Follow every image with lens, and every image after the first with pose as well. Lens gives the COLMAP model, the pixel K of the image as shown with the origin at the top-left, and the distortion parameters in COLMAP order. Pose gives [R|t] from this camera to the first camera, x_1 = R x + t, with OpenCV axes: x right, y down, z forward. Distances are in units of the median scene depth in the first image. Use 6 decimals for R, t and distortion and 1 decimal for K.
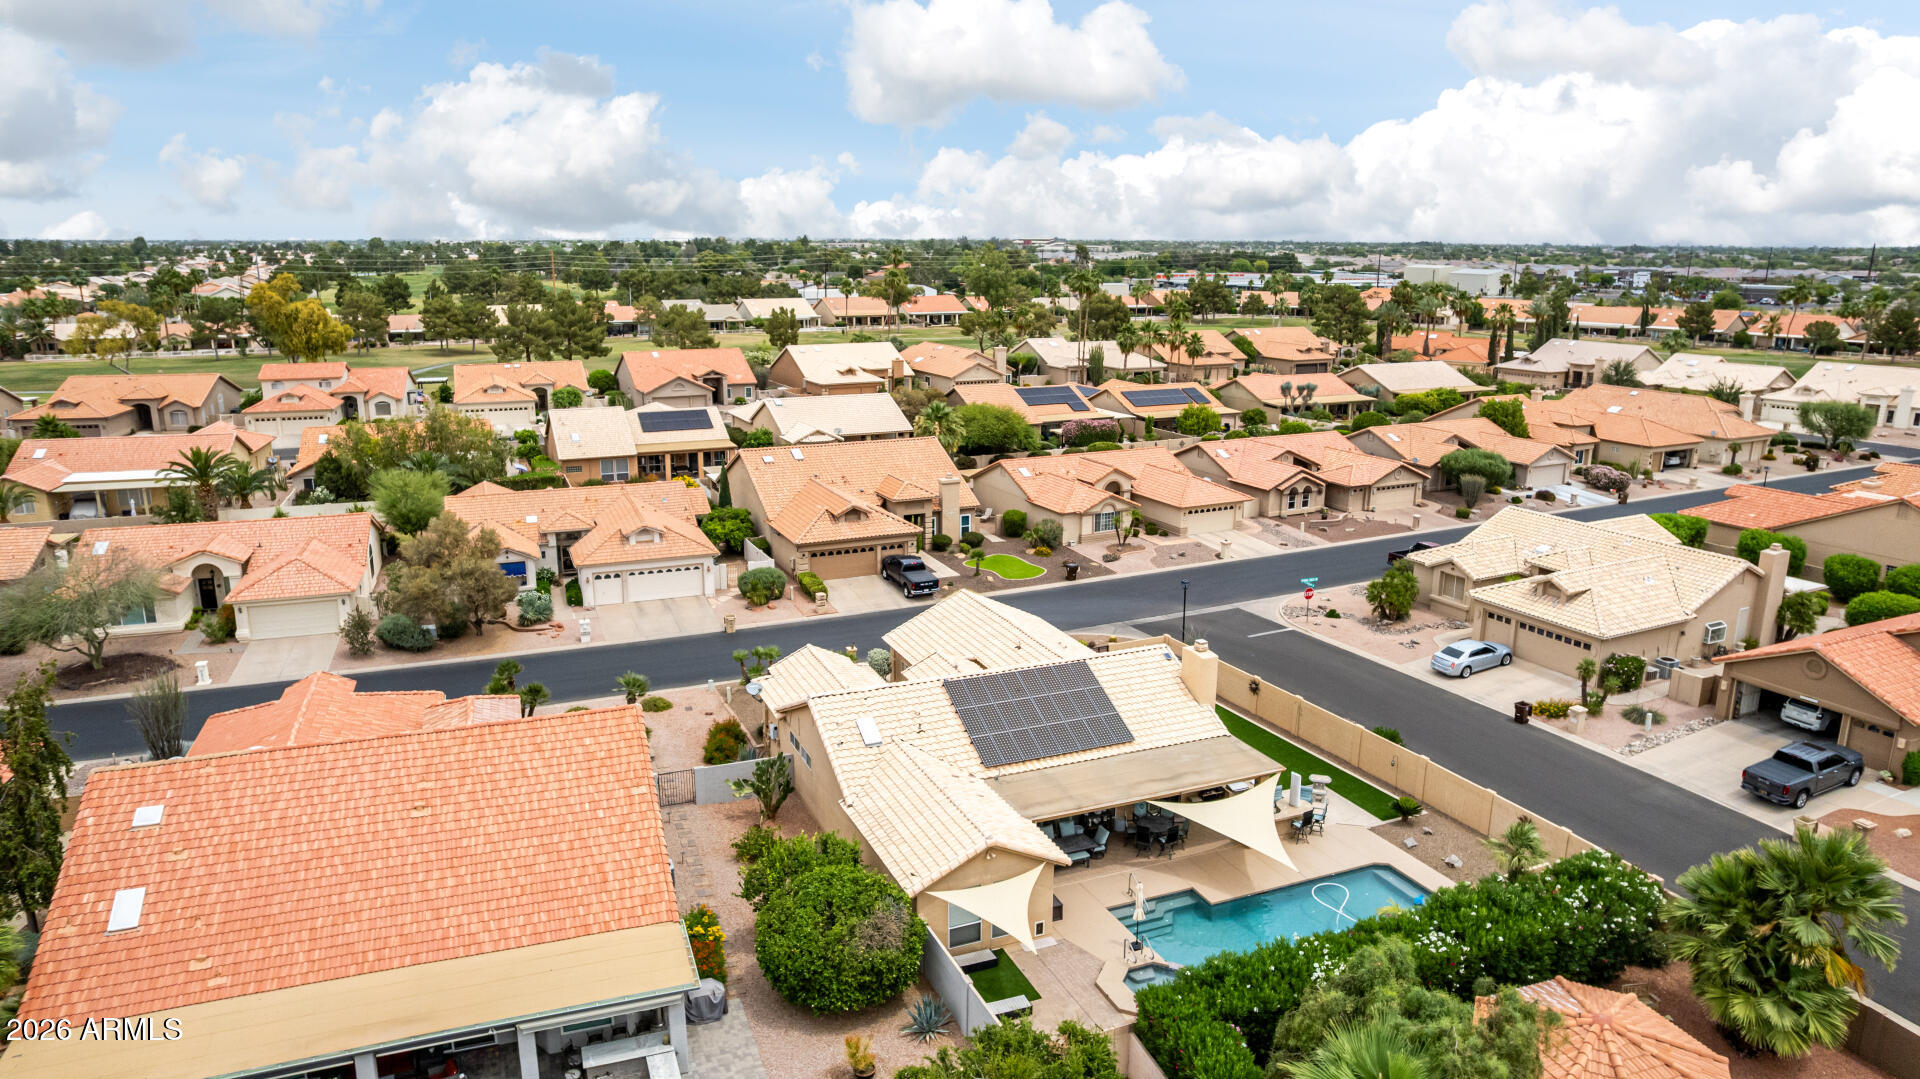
lens RADIAL K [[1227.8, 0, 962.5], [0, 1227.8, 542.0], [0, 0, 1]] dist [-0.072788, 0.065037]
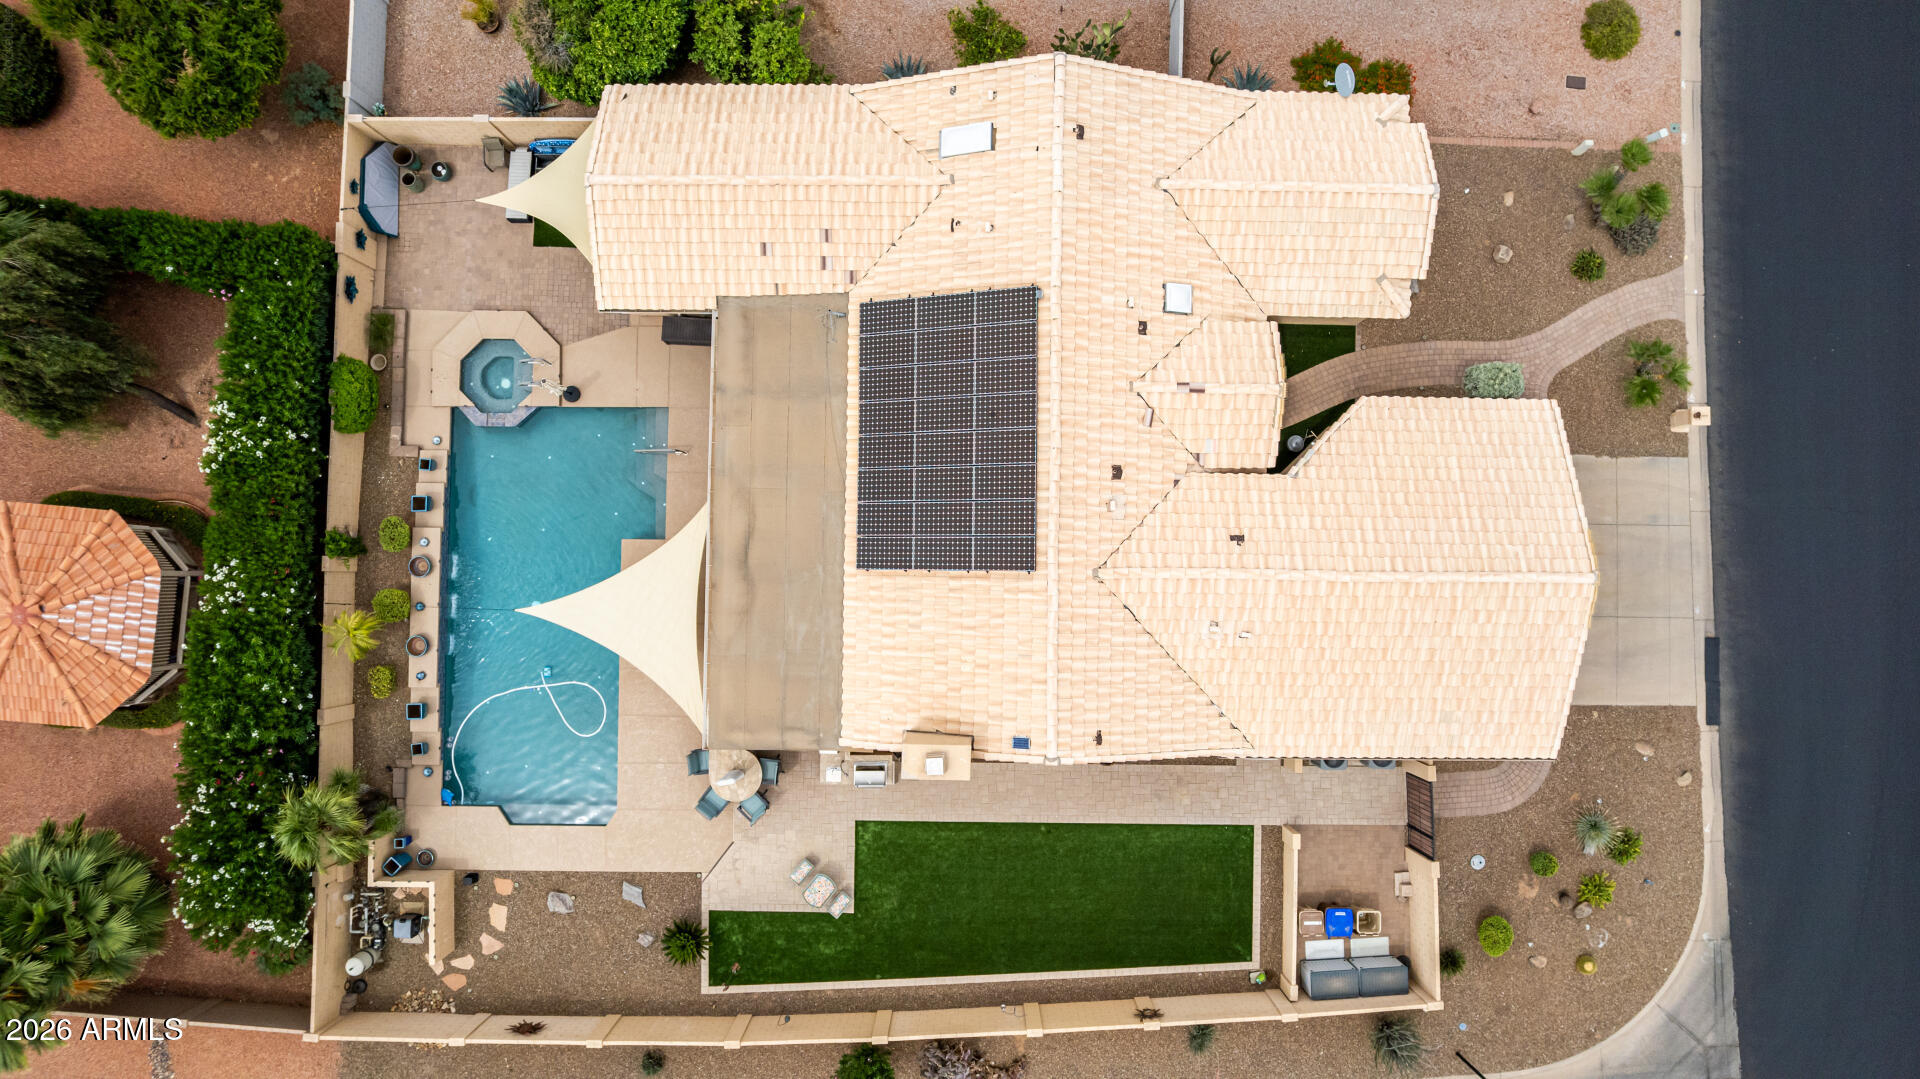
lens RADIAL K [[1227.8, 0, 962.5], [0, 1227.8, 542.0], [0, 0, 1]] dist [-0.072788, 0.065037]
pose [[-0.406680, 0.913117, -0.028800, 0.077115], [-0.218279, -0.066508, 0.973617, -0.276687], [0.887111, 0.402237, 0.226362, 0.558048]]
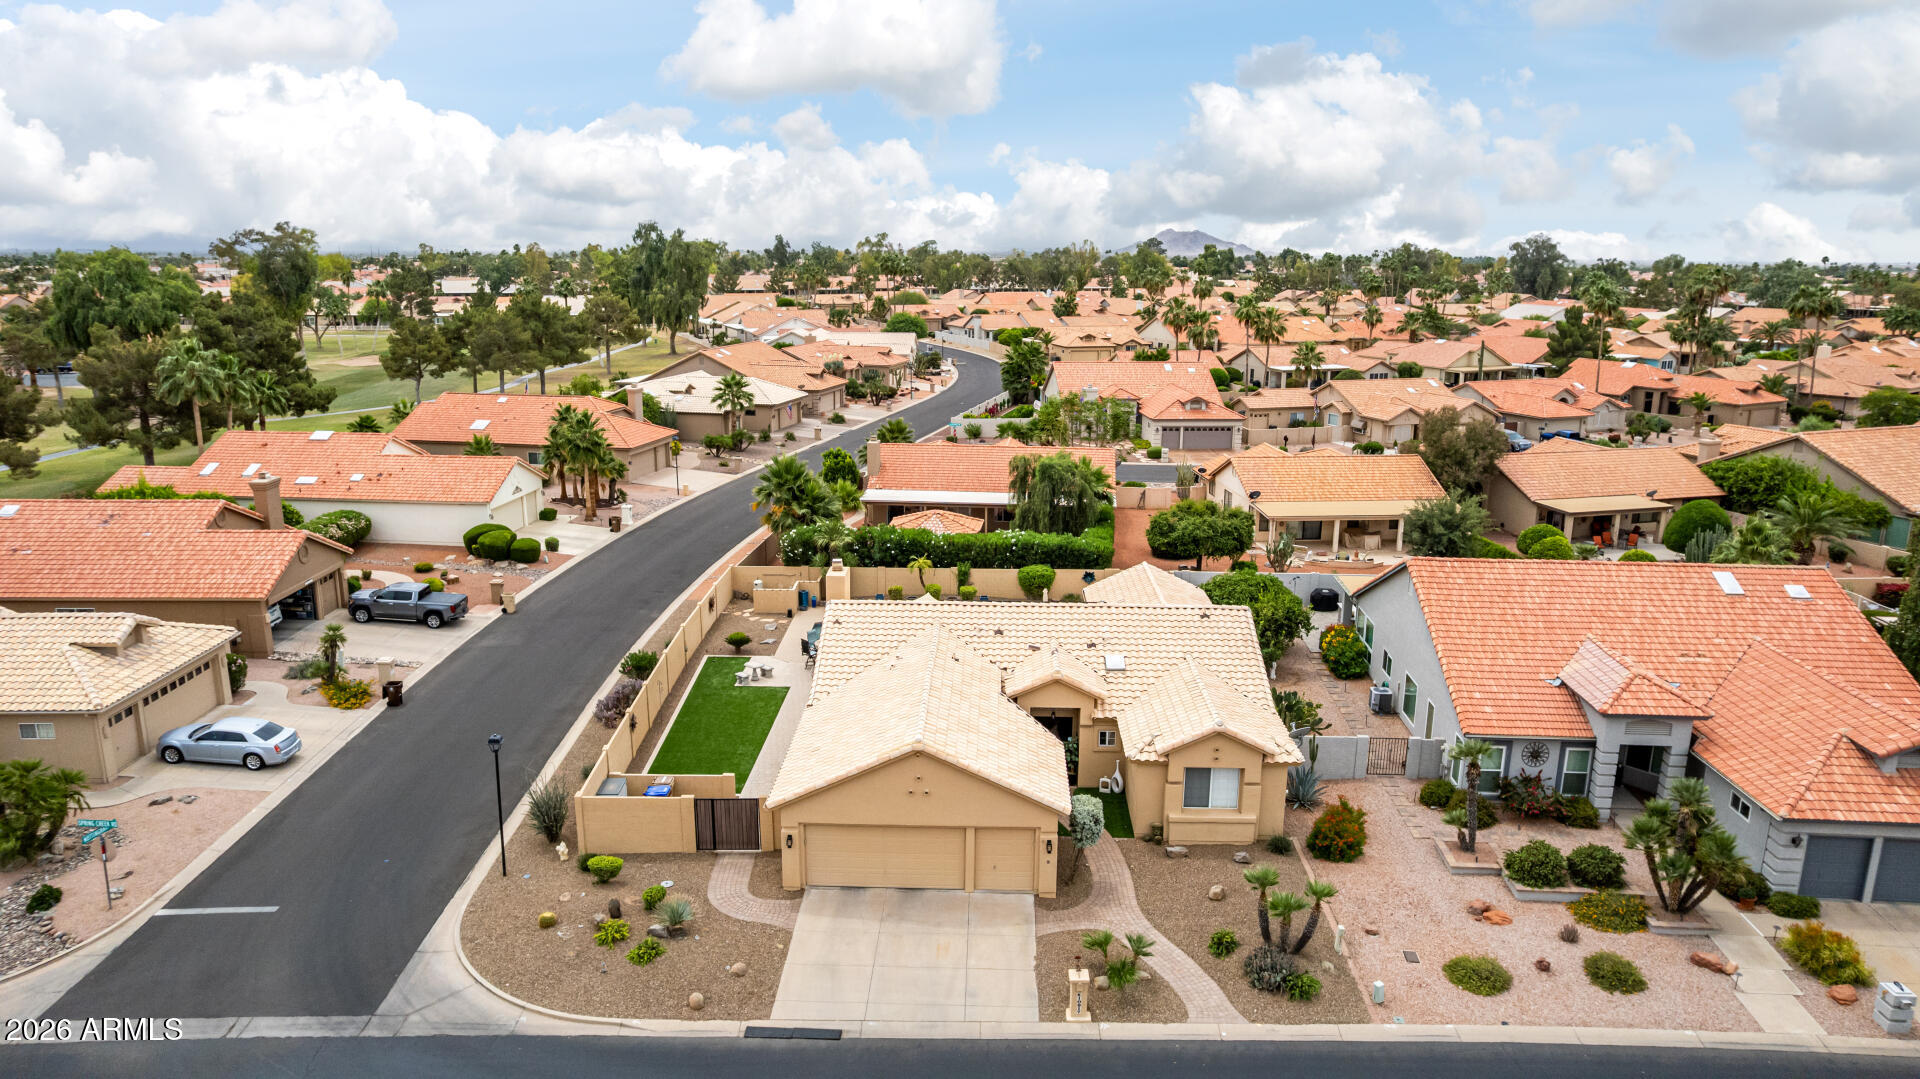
lens RADIAL K [[1227.8, 0, 962.5], [0, 1227.8, 542.0], [0, 0, 1]] dist [-0.072788, 0.065037]
pose [[-0.906908, -0.108809, 0.407037, -0.189961], [0.092048, 0.891573, 0.443424, -0.232409], [-0.411152, 0.439611, -0.798559, 1.131717]]
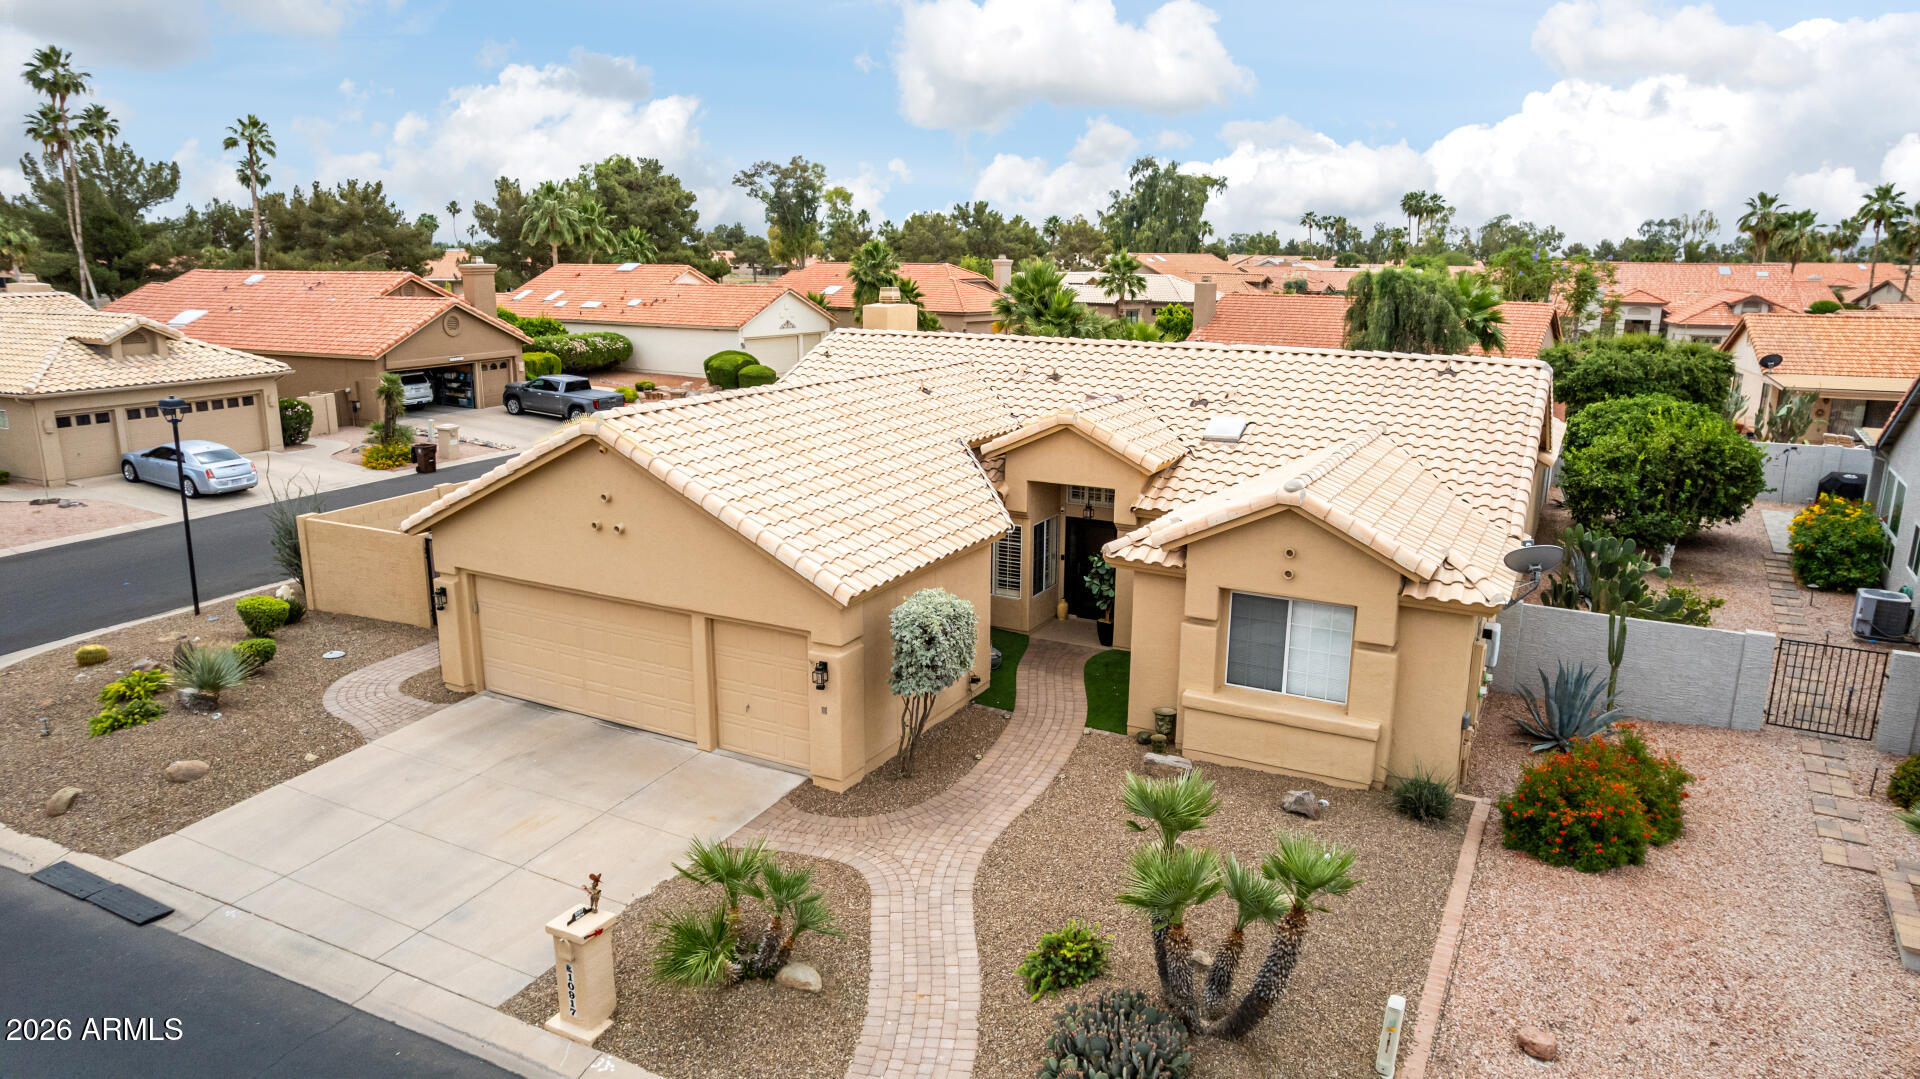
lens RADIAL K [[1227.8, 0, 962.5], [0, 1227.8, 542.0], [0, 0, 1]] dist [-0.072788, 0.065037]
pose [[-0.625587, -0.190321, 0.756584, -0.218209], [0.179098, 0.908851, 0.376714, -0.020419], [-0.759319, 0.371170, -0.534479, 0.888213]]
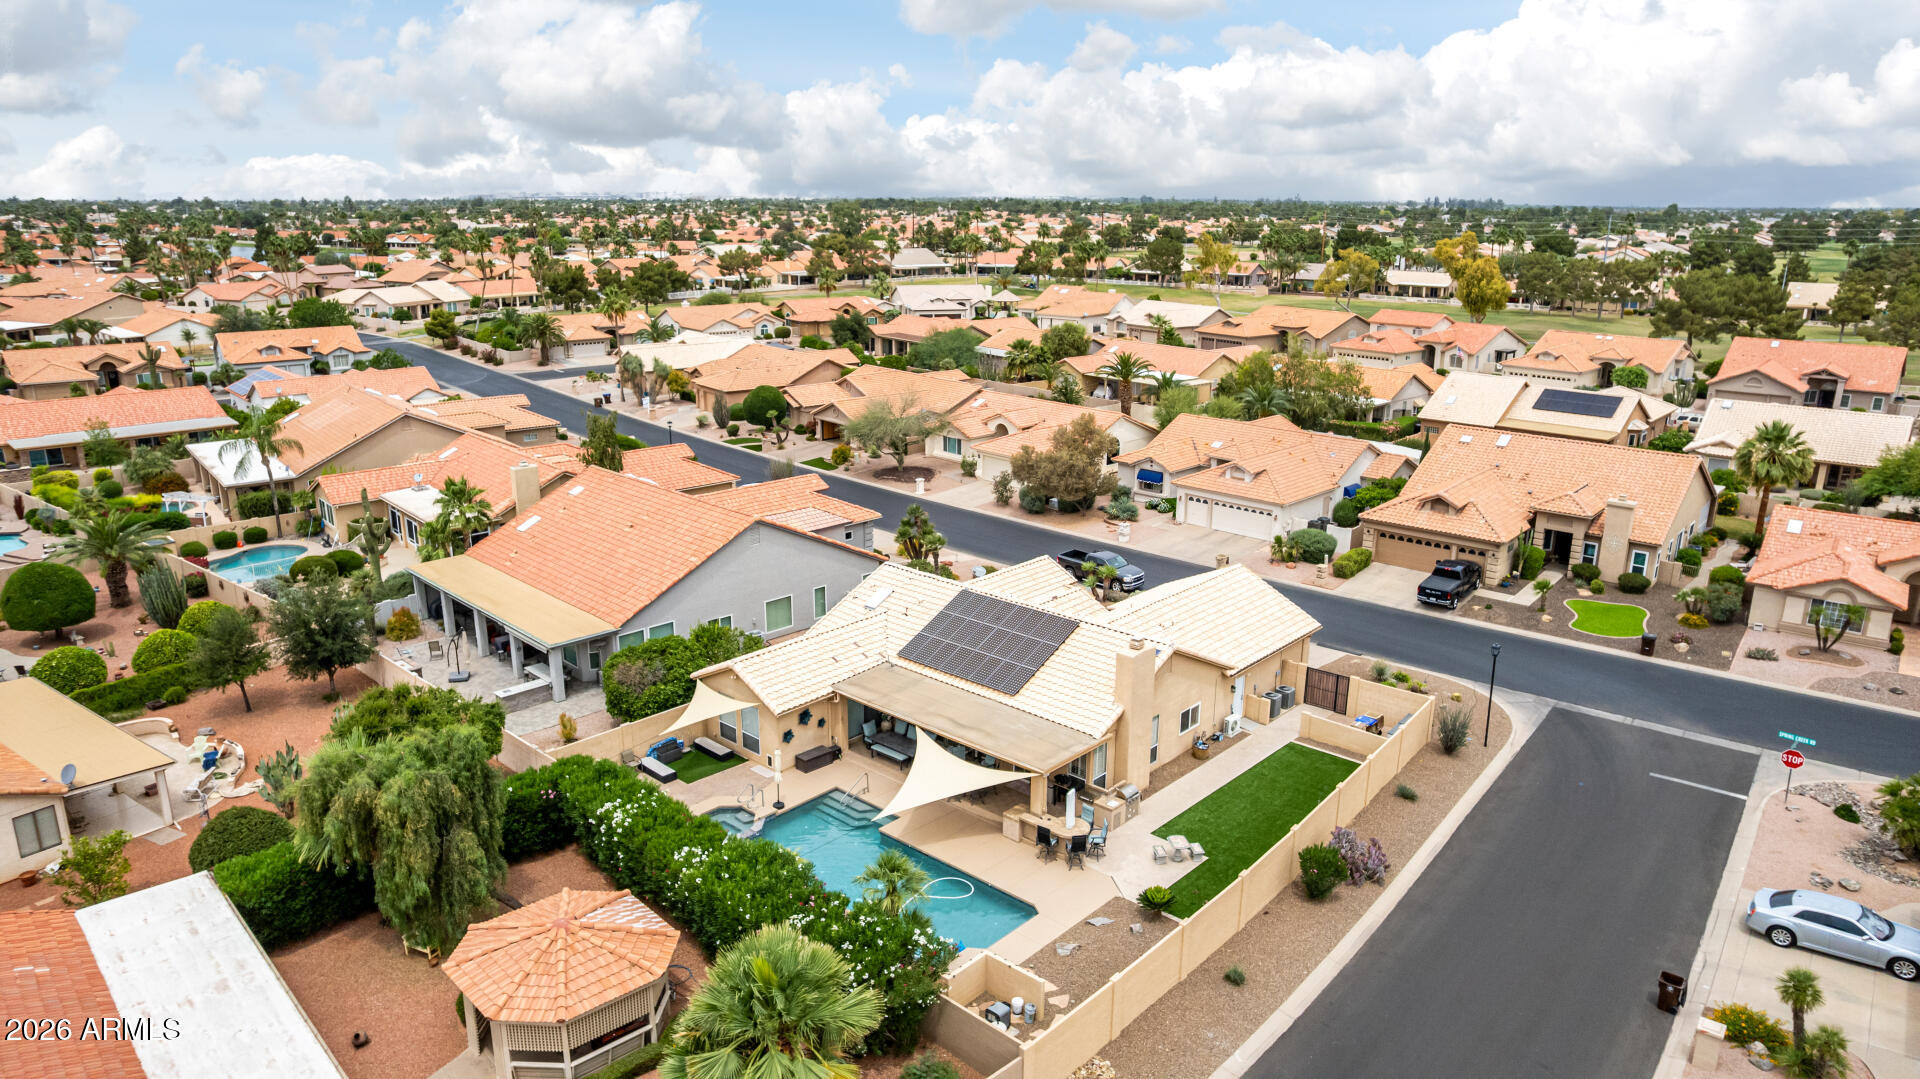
lens RADIAL K [[1227.8, 0, 962.5], [0, 1227.8, 542.0], [0, 0, 1]] dist [-0.072788, 0.065037]
pose [[0.416341, 0.246427, -0.875176, 0.596564], [-0.223774, 0.960733, 0.164064, -0.069115], [0.881241, 0.127535, 0.455137, 0.305430]]
